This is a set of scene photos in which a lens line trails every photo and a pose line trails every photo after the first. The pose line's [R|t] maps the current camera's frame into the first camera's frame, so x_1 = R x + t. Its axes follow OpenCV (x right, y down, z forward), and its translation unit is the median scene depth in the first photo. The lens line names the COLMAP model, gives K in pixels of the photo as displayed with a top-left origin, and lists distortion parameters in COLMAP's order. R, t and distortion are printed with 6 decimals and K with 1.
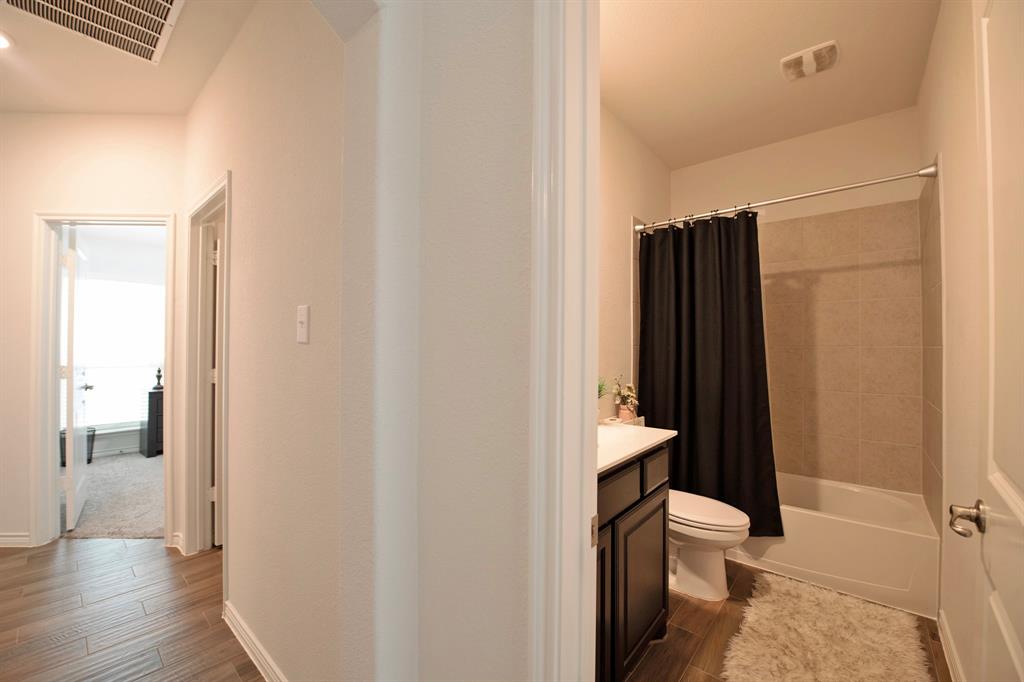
lens RADIAL K [[405.3, 0, 509.9], [0, 405.3, 340.0], [0, 0, 1]] dist [-0.016984, -0.002499]
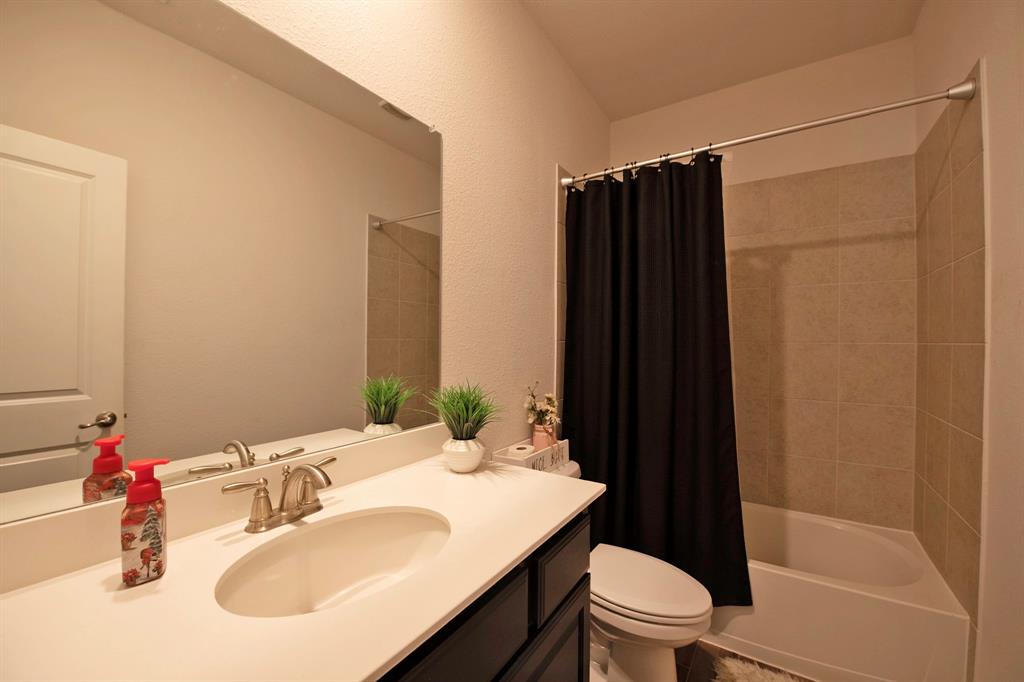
lens RADIAL K [[405.3, 0, 509.9], [0, 405.3, 340.0], [0, 0, 1]] dist [-0.016984, -0.002499]
pose [[0.992688, 0.003908, 0.120645, 0.143121], [-0.005310, 0.999922, 0.011302, 0.005231], [-0.120591, -0.011860, 0.992631, 0.305006]]
